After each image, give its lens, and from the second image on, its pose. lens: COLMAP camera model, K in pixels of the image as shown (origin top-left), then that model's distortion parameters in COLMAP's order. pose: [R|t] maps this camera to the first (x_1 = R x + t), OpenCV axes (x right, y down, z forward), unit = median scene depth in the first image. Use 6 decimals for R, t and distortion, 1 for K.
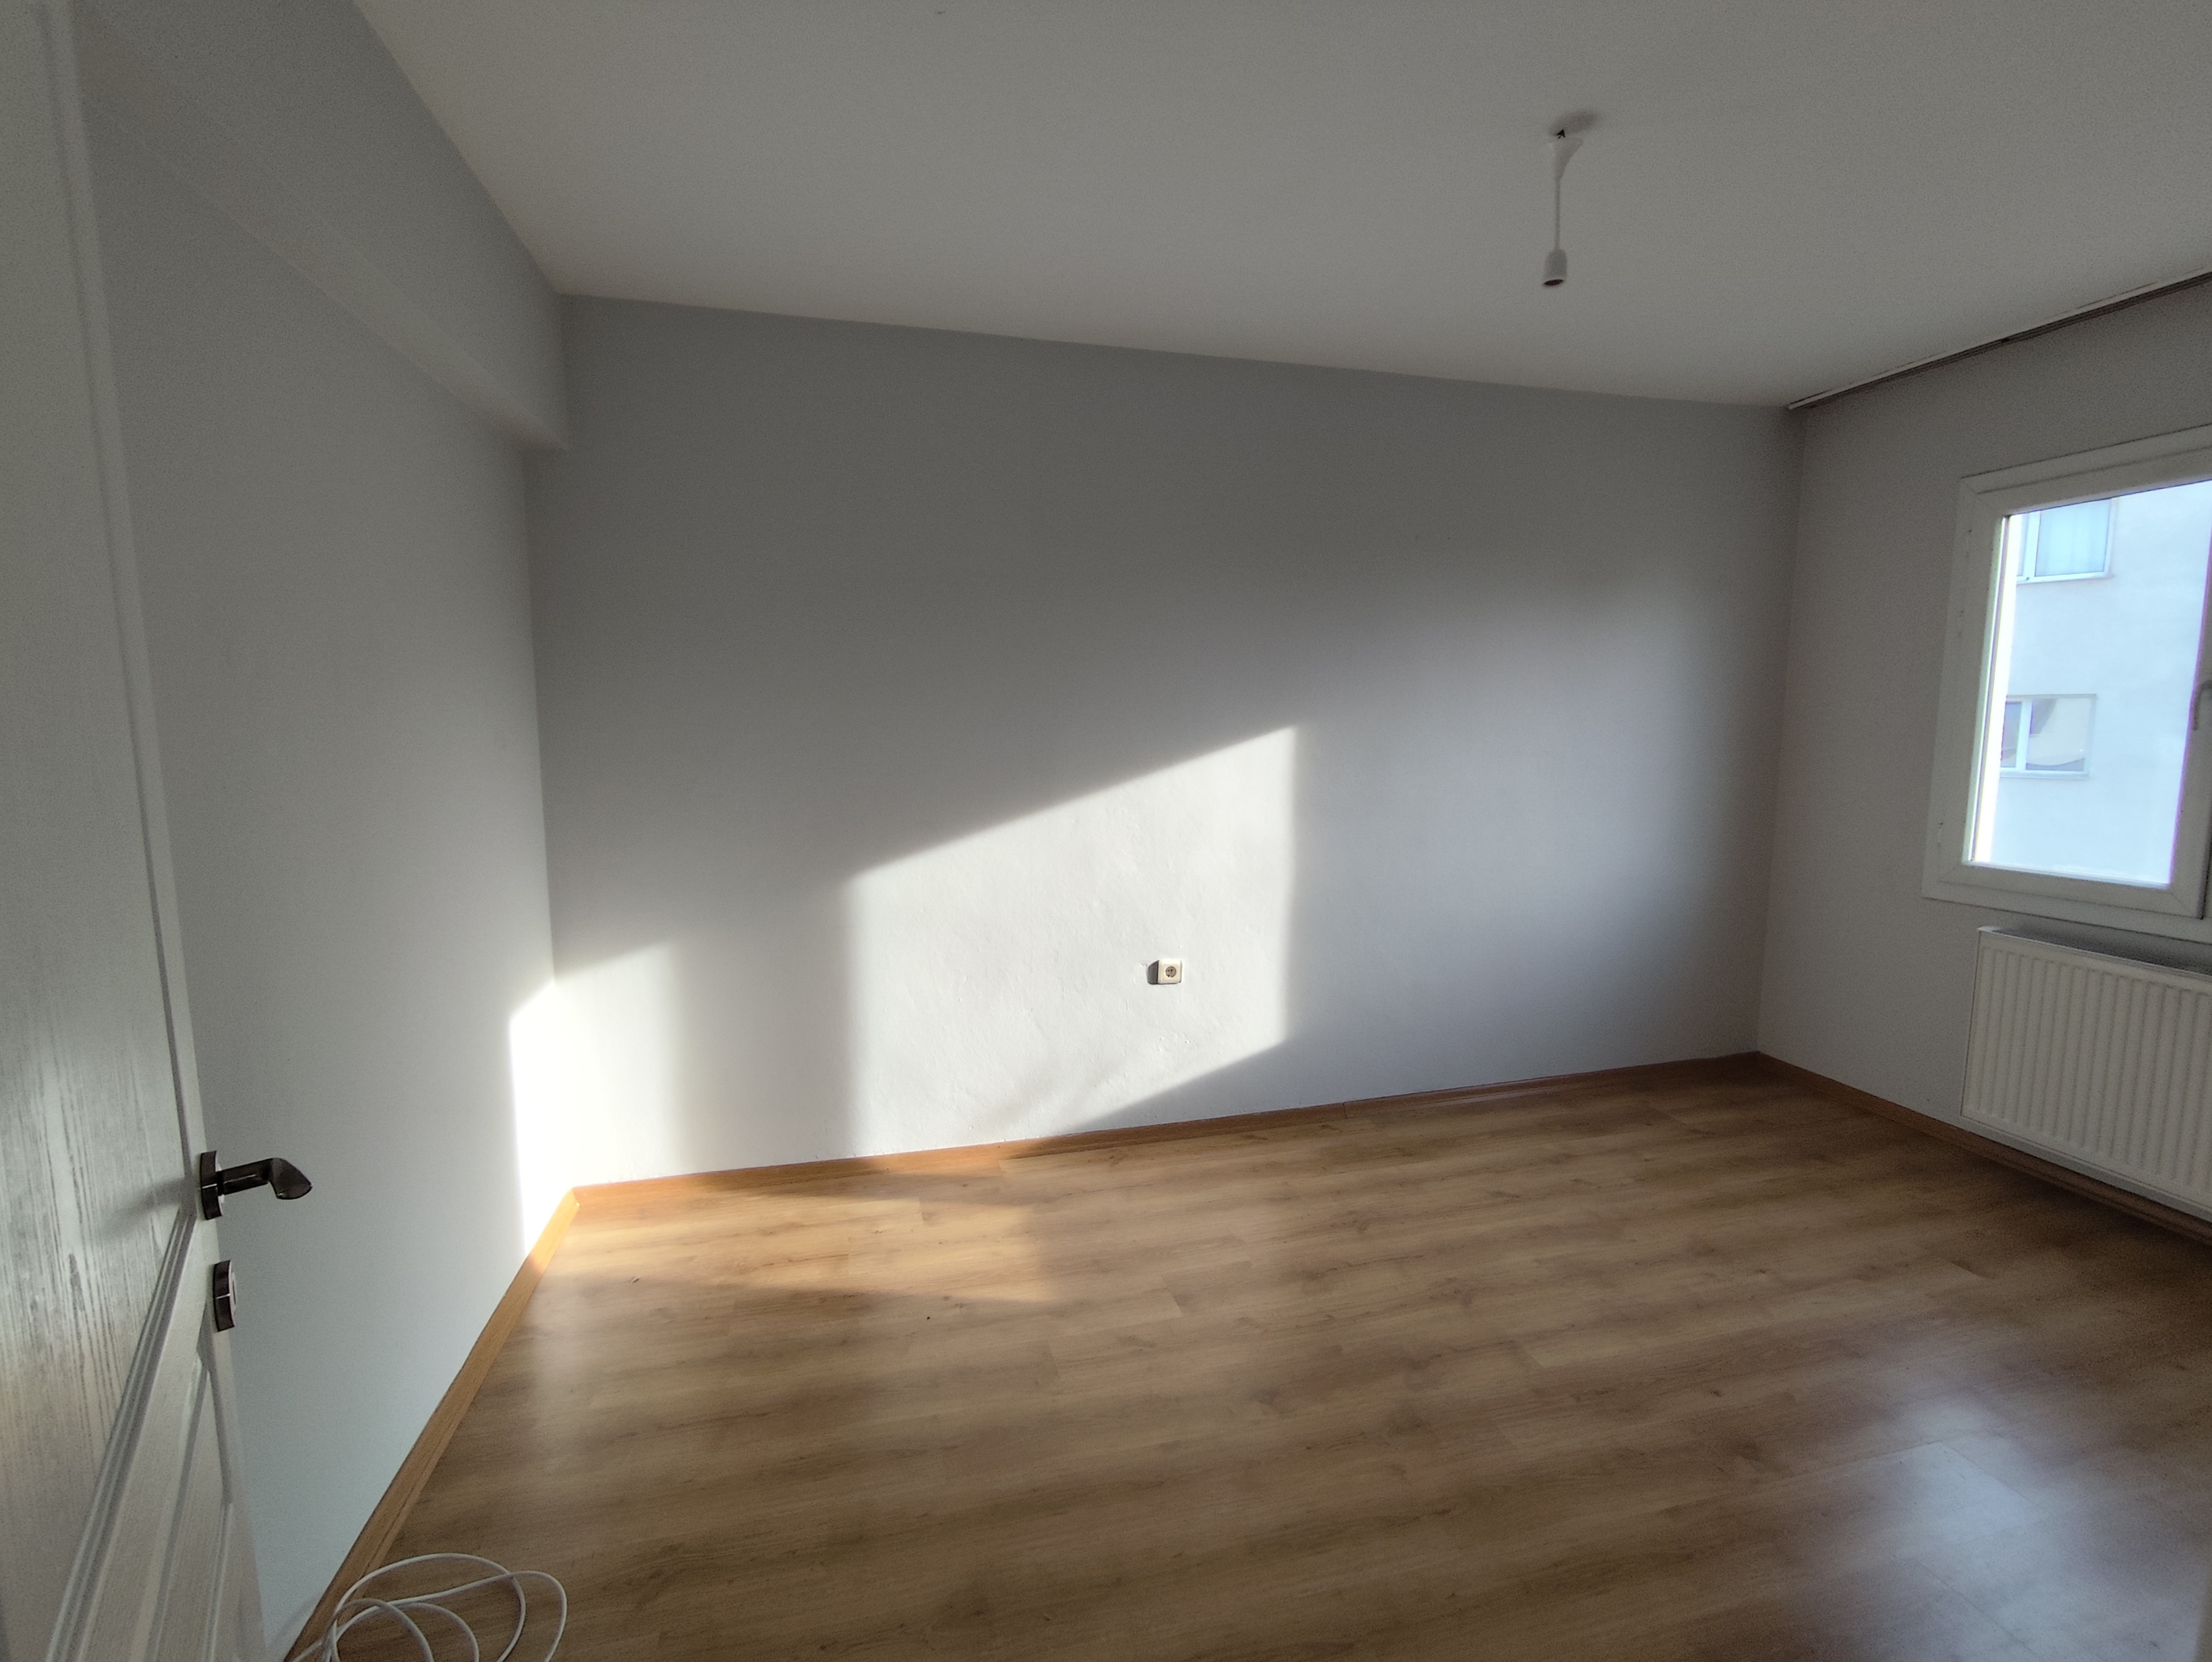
lens RADIAL K [[1001.9, 0, 1097.6], [0, 1001.9, 834.9], [0, 0, 1]] dist [-0.048384, 0.033784]
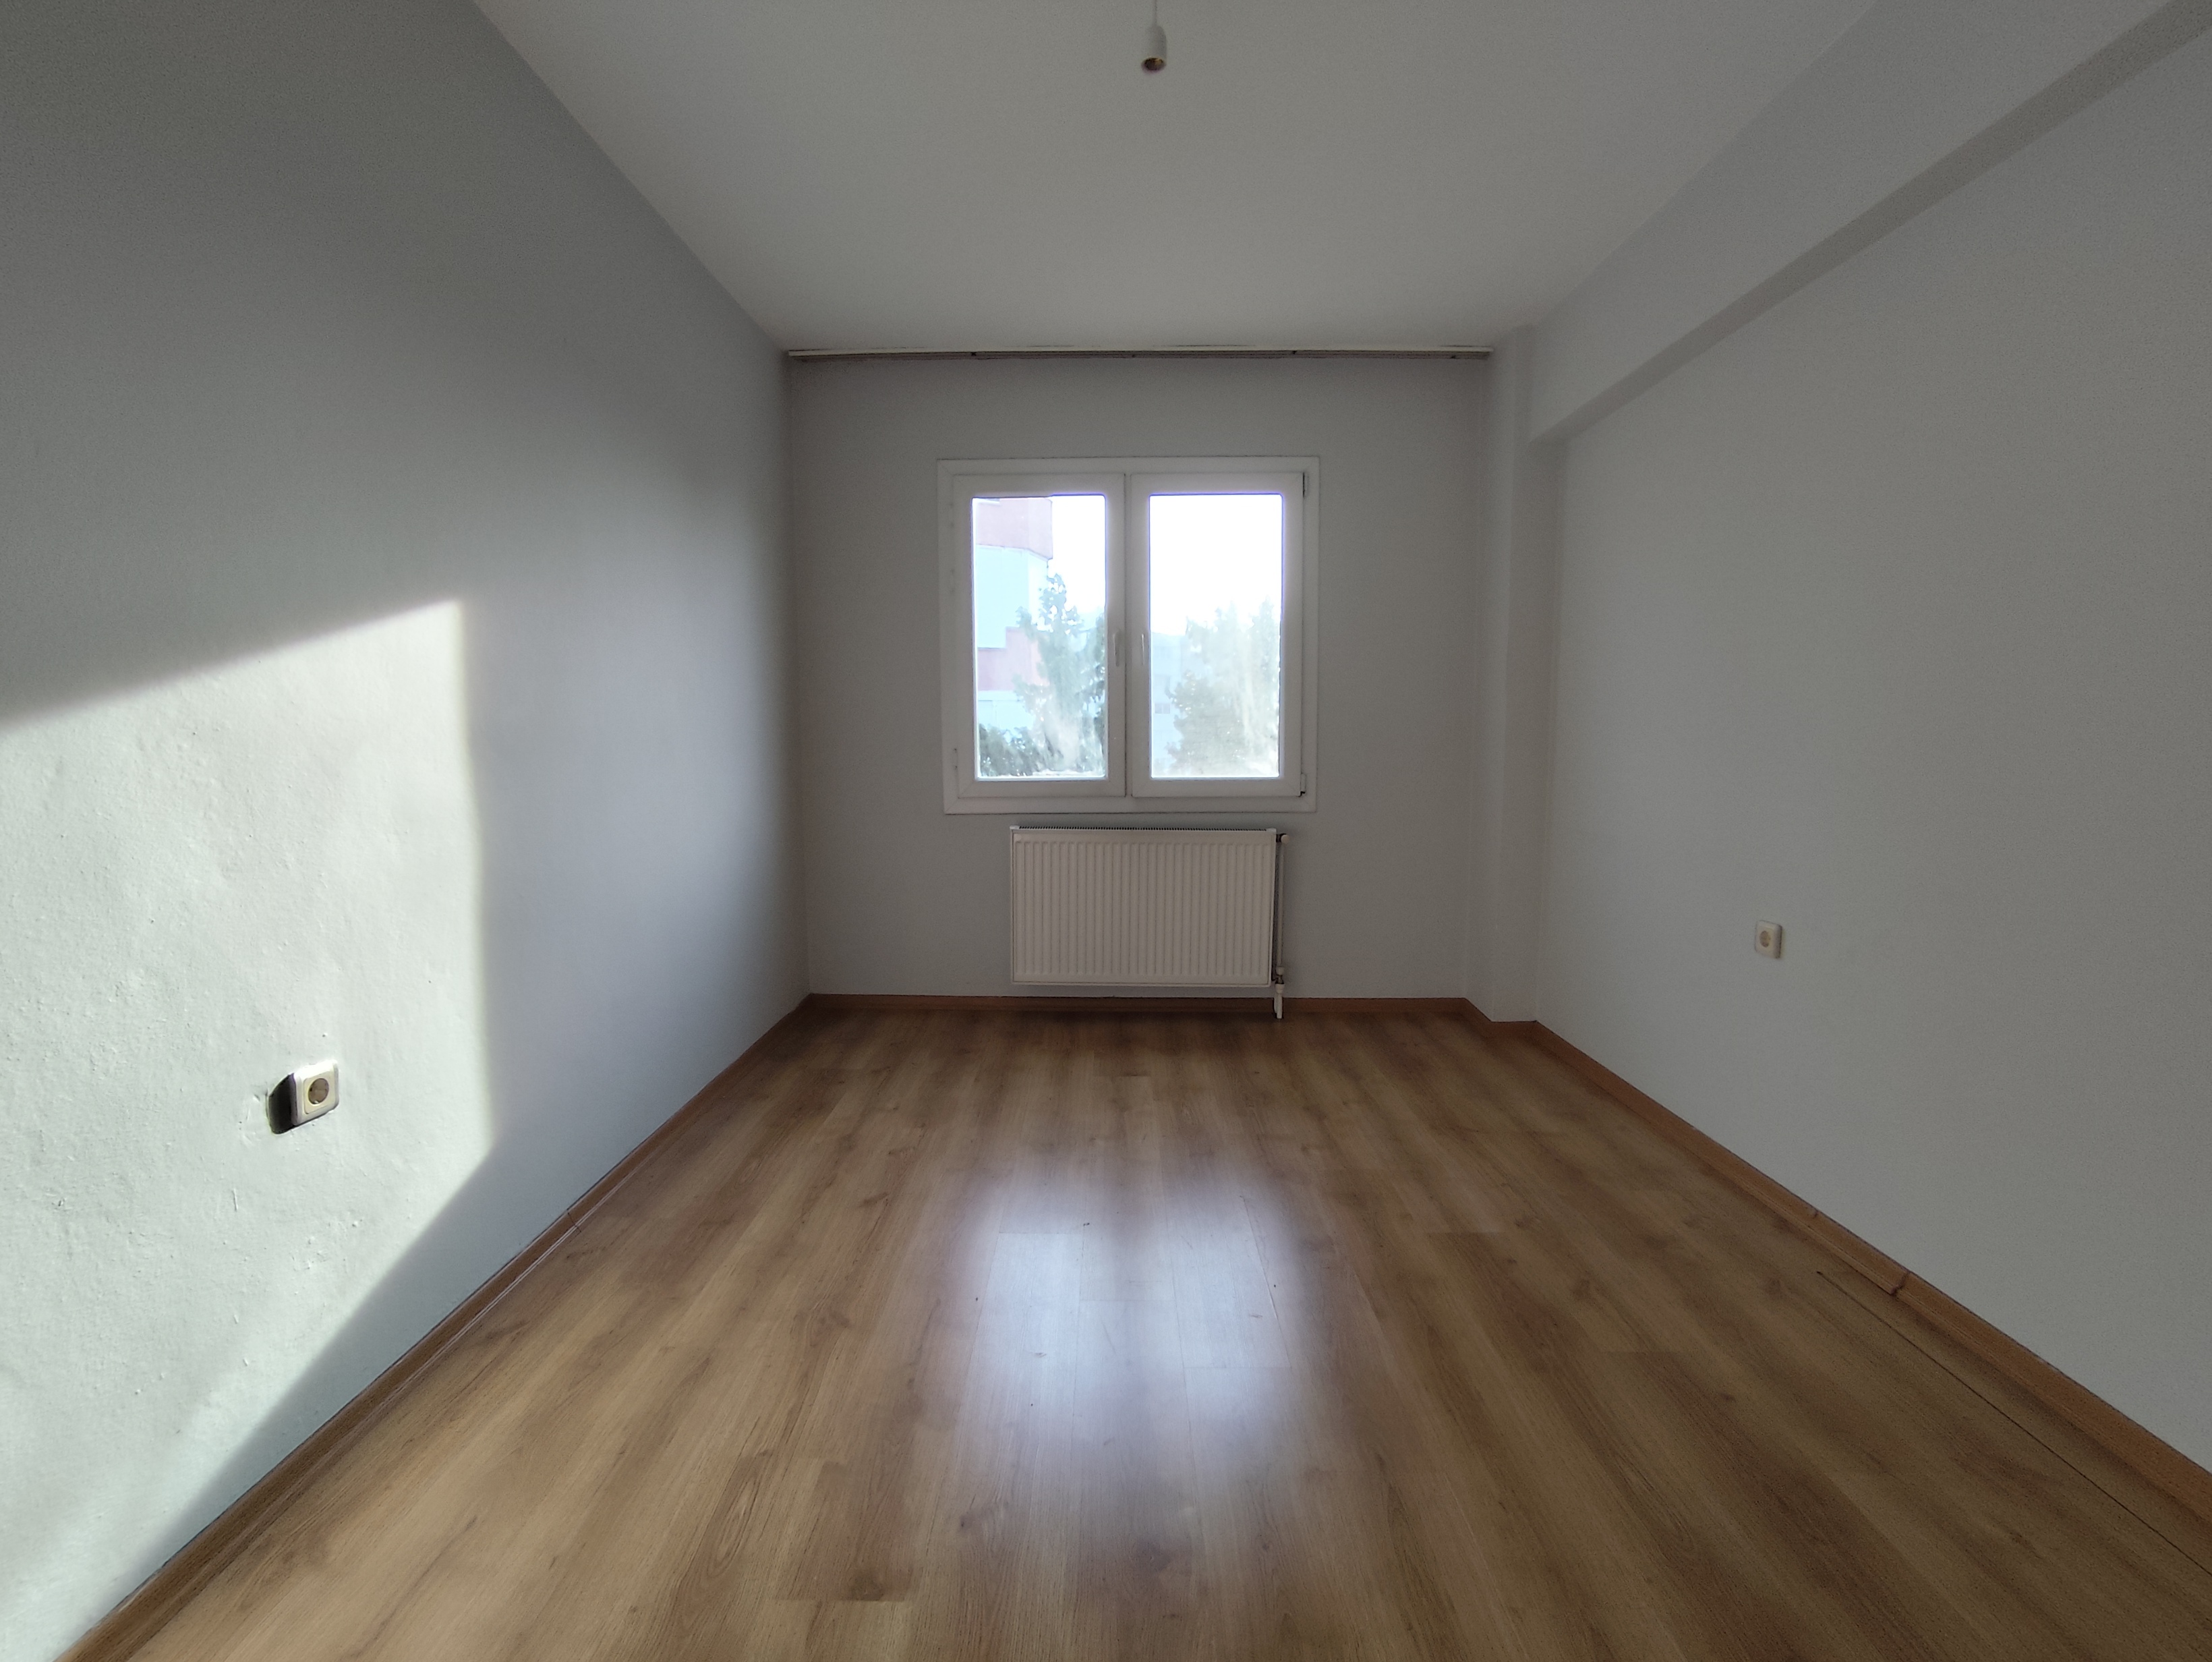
lens RADIAL K [[1001.9, 0, 1097.6], [0, 1001.9, 834.9], [0, 0, 1]] dist [-0.048384, 0.033784]
pose [[0.263815, -0.096337, 0.959750, -0.269196], [0.118469, 0.990703, 0.066880, 0.030316], [-0.957271, 0.096056, 0.272775, 0.520090]]
